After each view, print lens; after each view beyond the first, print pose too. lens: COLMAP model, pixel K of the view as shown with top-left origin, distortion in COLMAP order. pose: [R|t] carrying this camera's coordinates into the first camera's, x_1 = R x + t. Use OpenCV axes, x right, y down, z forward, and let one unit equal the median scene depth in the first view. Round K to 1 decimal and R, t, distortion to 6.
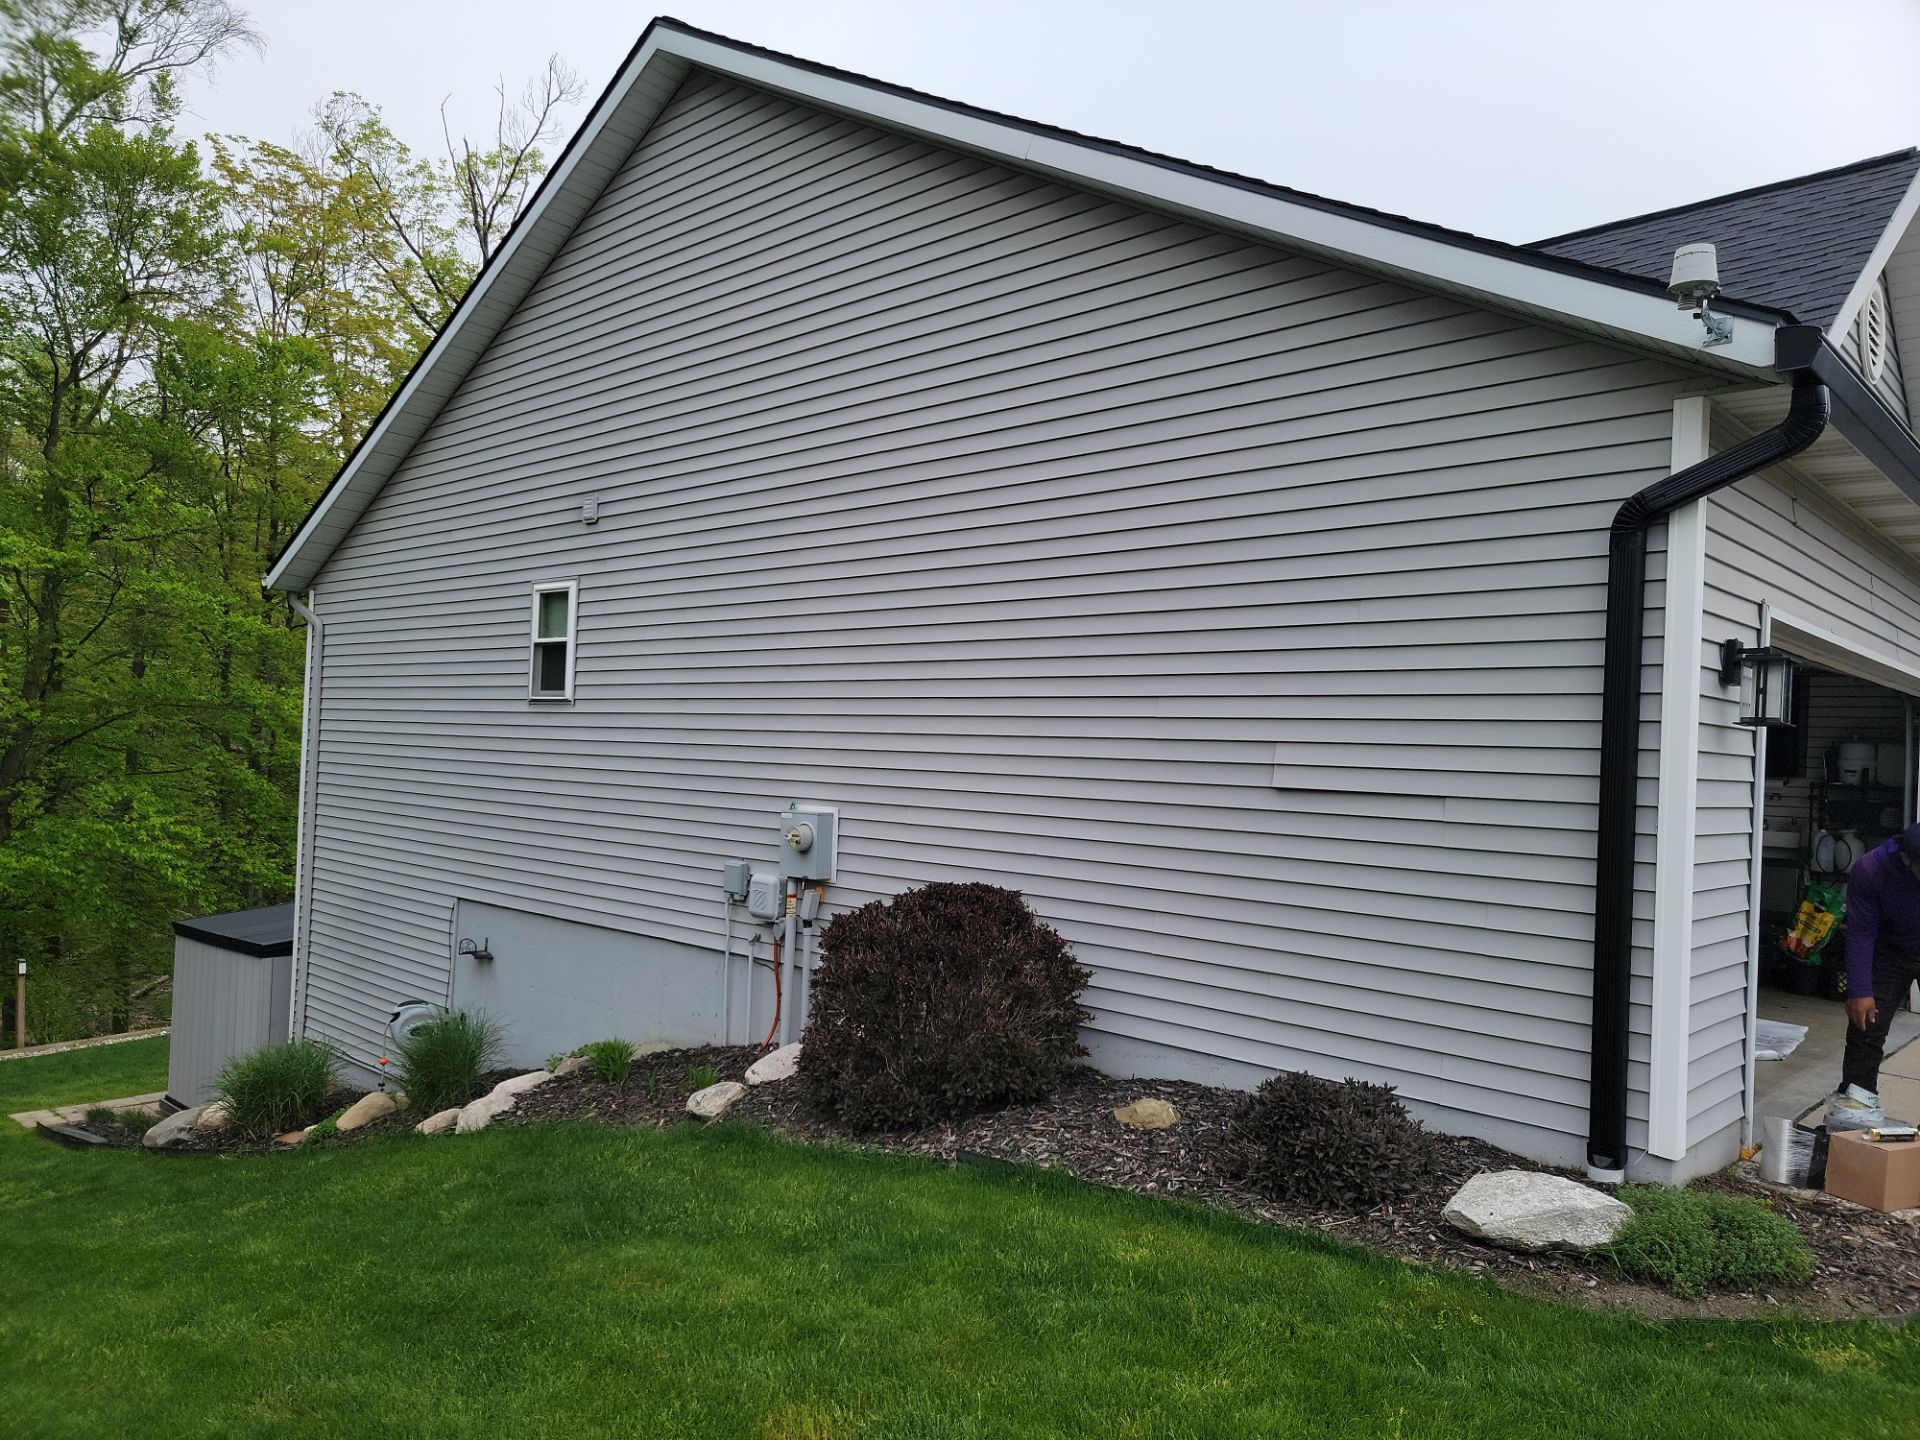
lens RADIAL K [[1368.2, 0, 946.3], [0, 1368.2, 739.3], [0, 0, 1]] dist [0.072030, -0.072224]
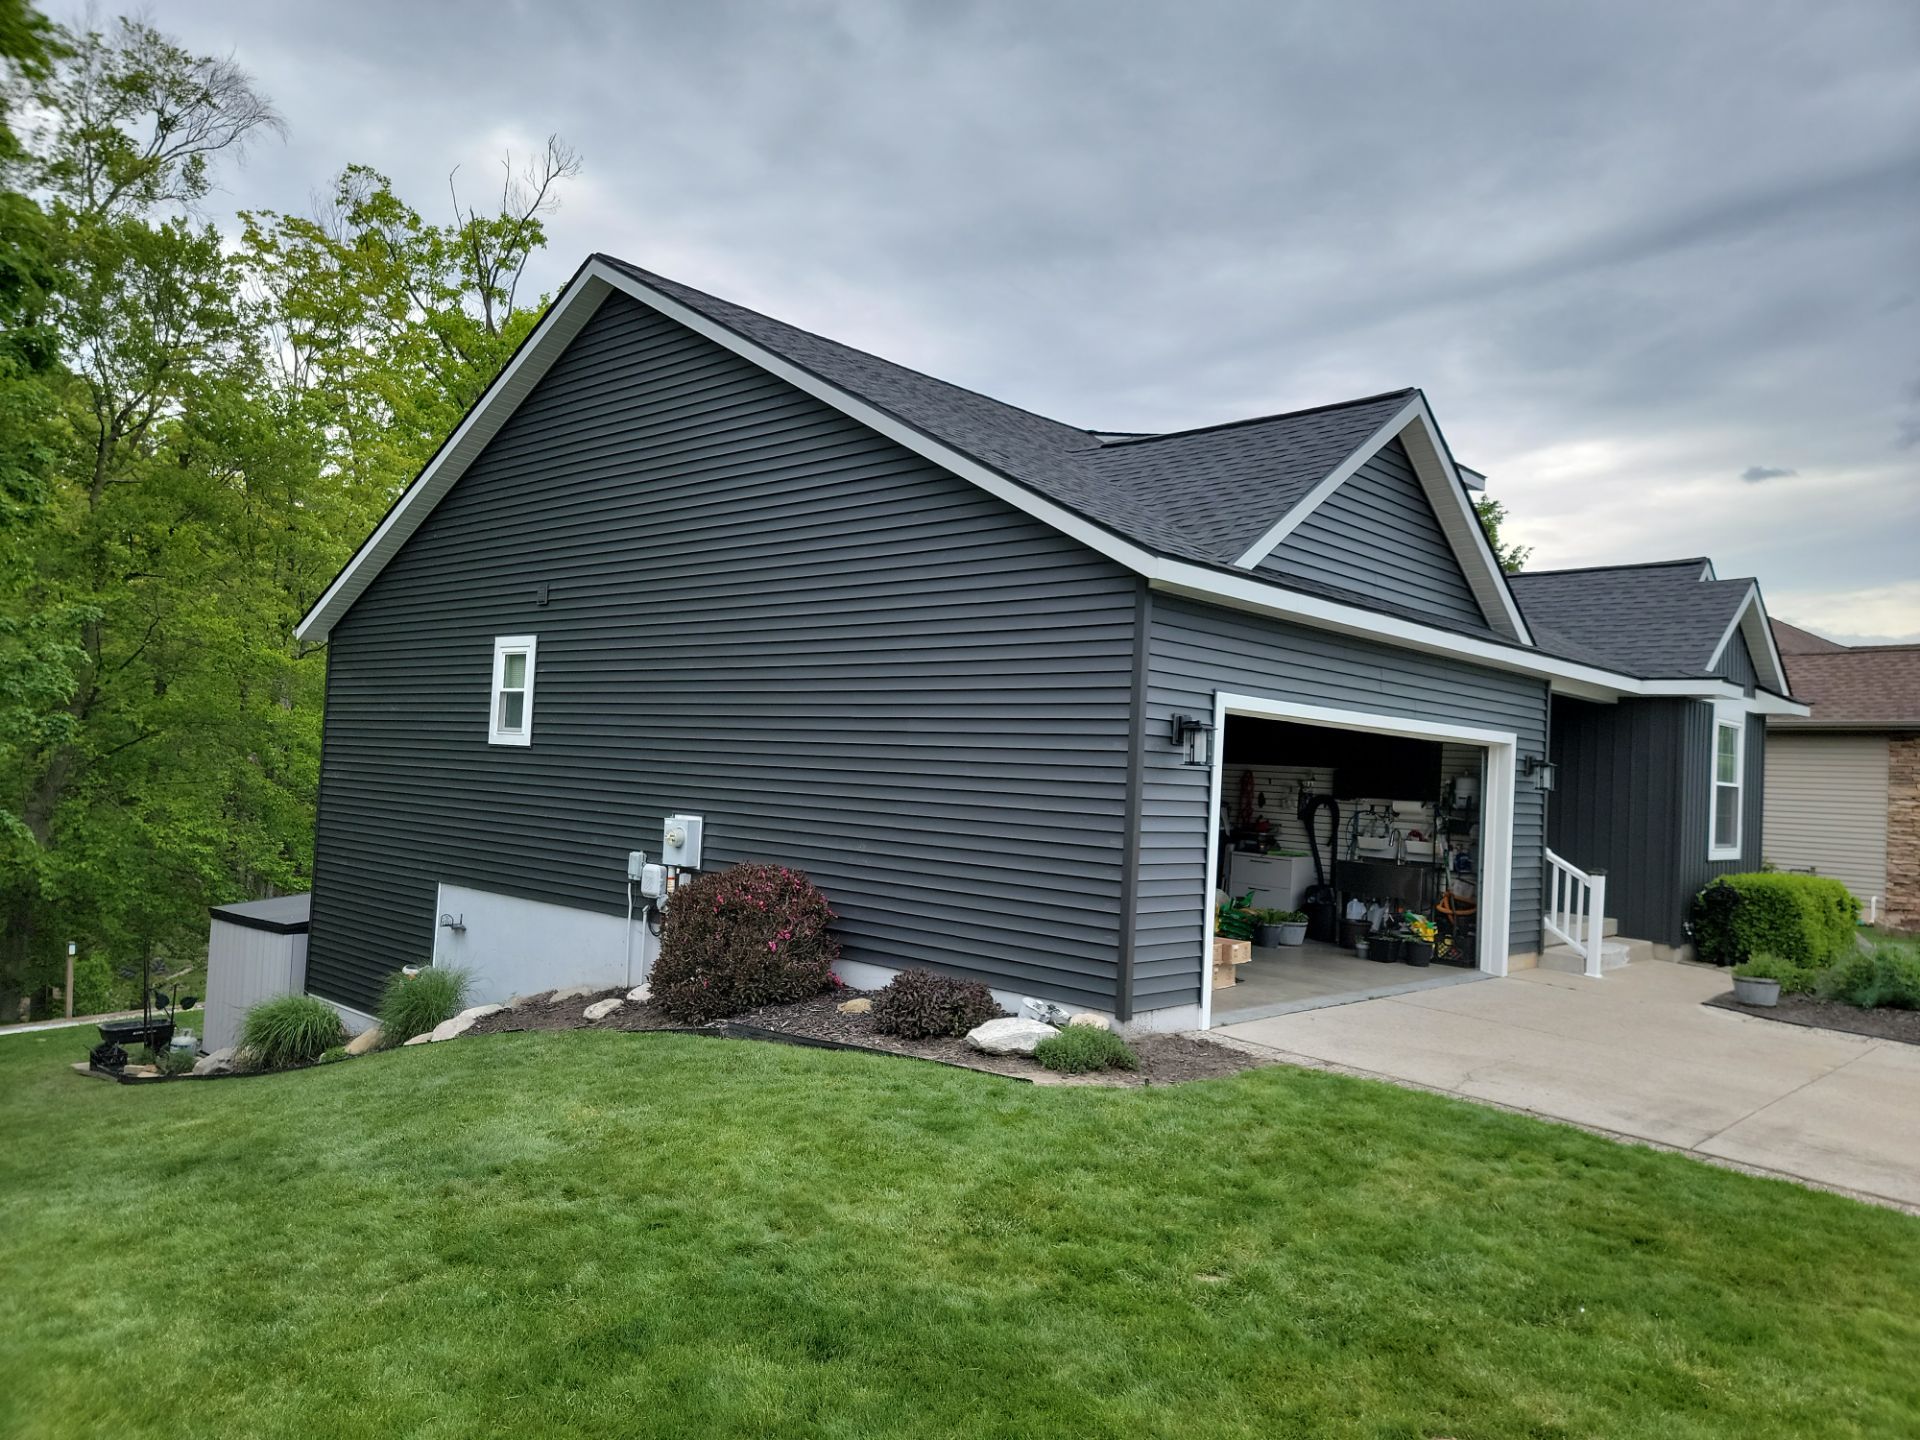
lens RADIAL K [[1348.6, 0, 972.0], [0, 1348.6, 723.7], [0, 0, 1]] dist [0.072464, -0.063059]
pose [[0.999728, 0.011827, 0.020120, 0.157760], [-0.011353, 0.999659, -0.023501, -0.015640], [-0.020391, 0.023266, 0.999521, -0.389010]]
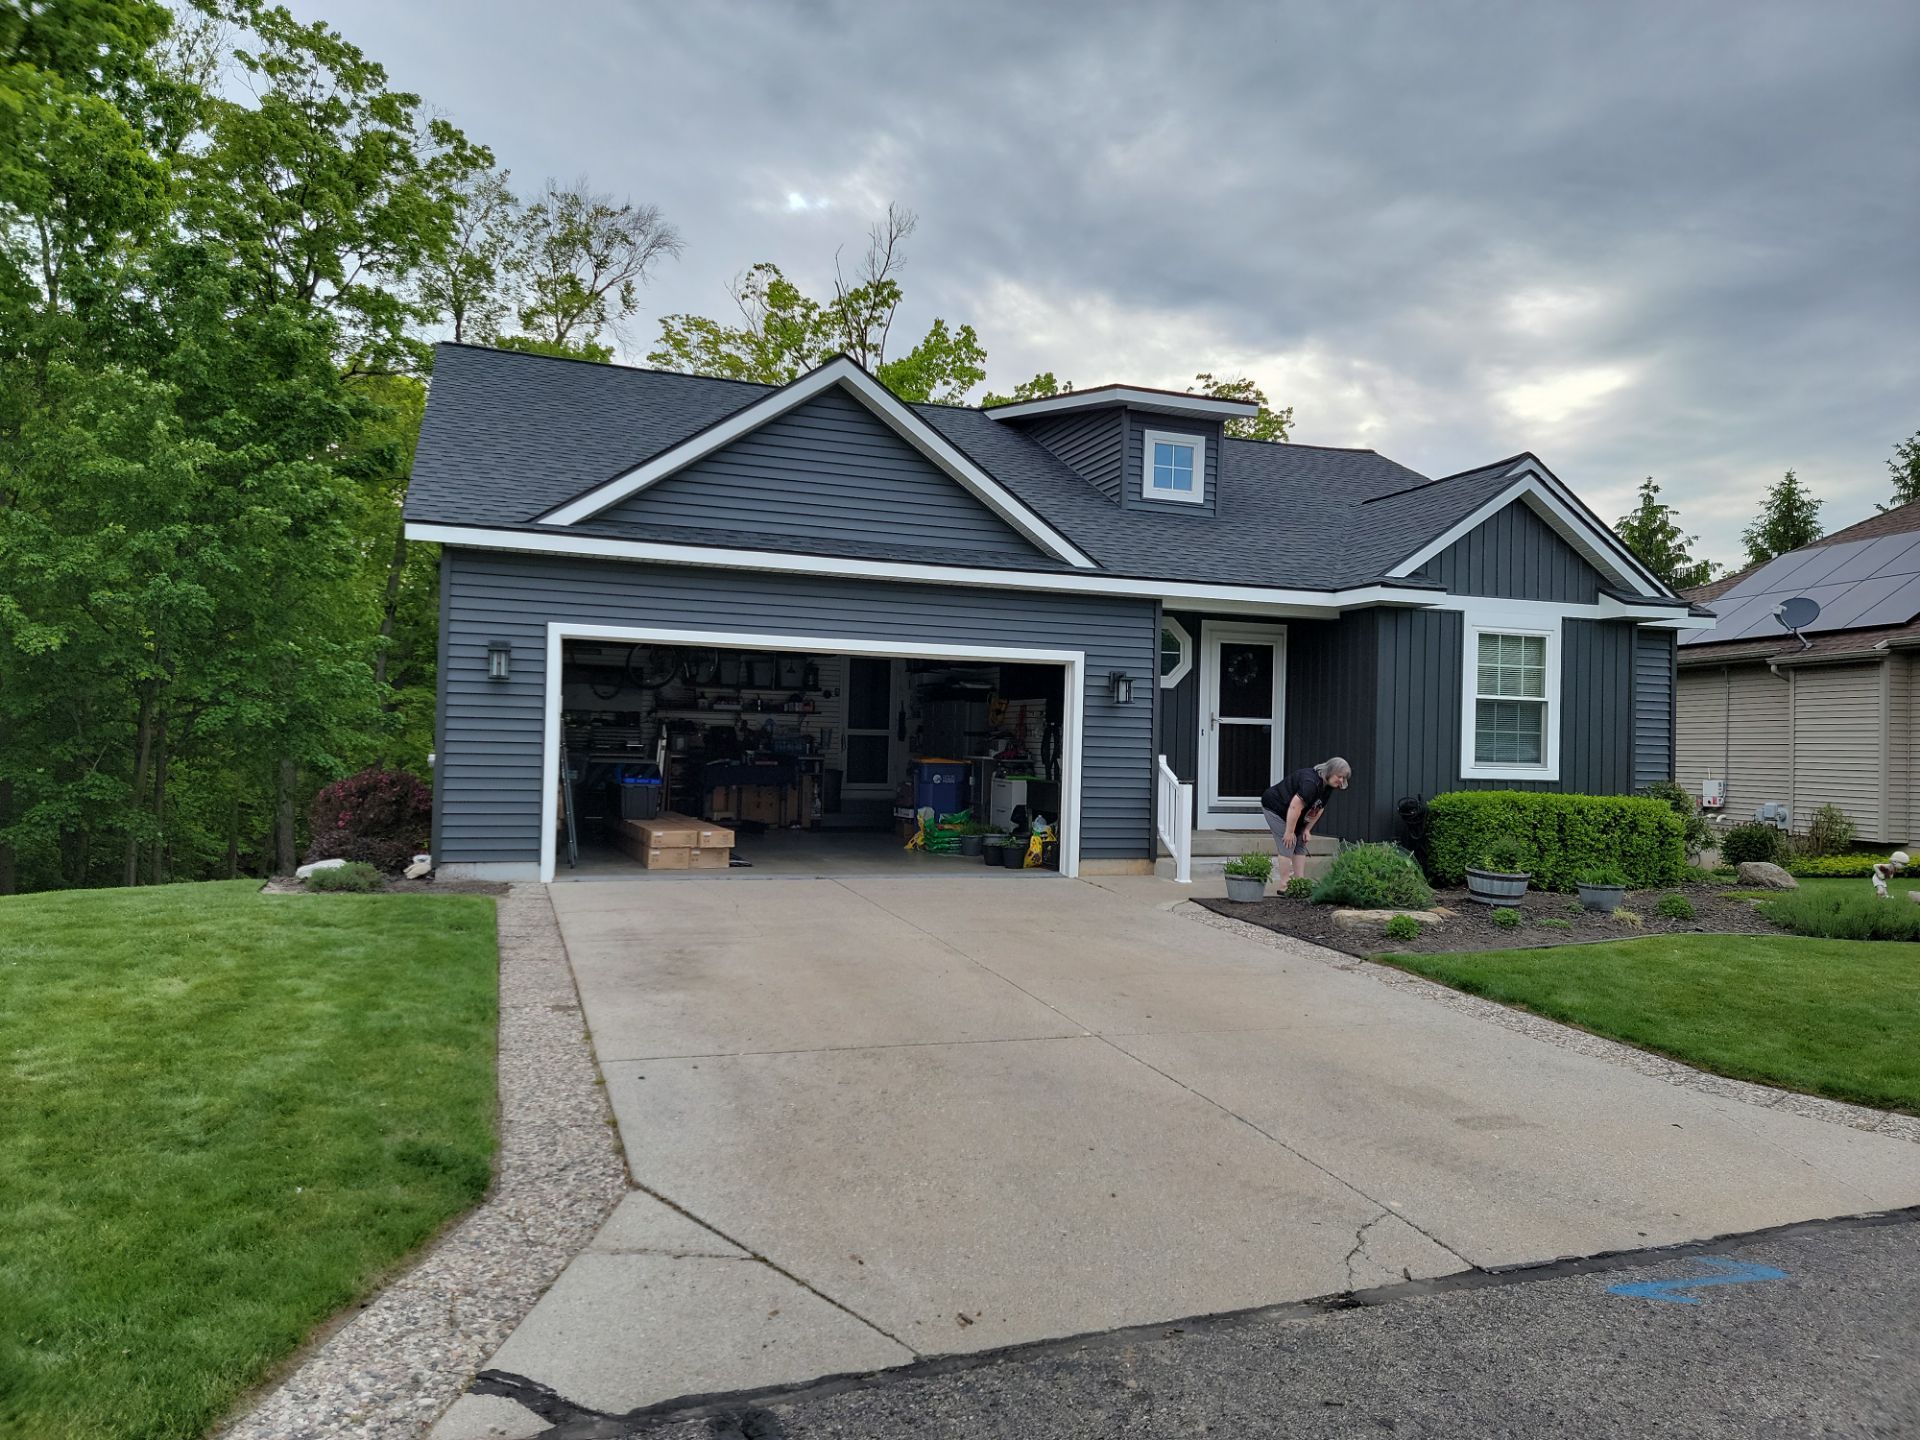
lens RADIAL K [[1345.6, 0, 990.6], [0, 1345.6, 724.3], [0, 0, 1]] dist [0.056998, -0.008777]
pose [[0.904739, -0.026364, -0.425149, 1.299136], [0.016626, 0.999508, -0.026600, 0.075180], [0.425642, 0.016998, 0.904732, -0.377430]]
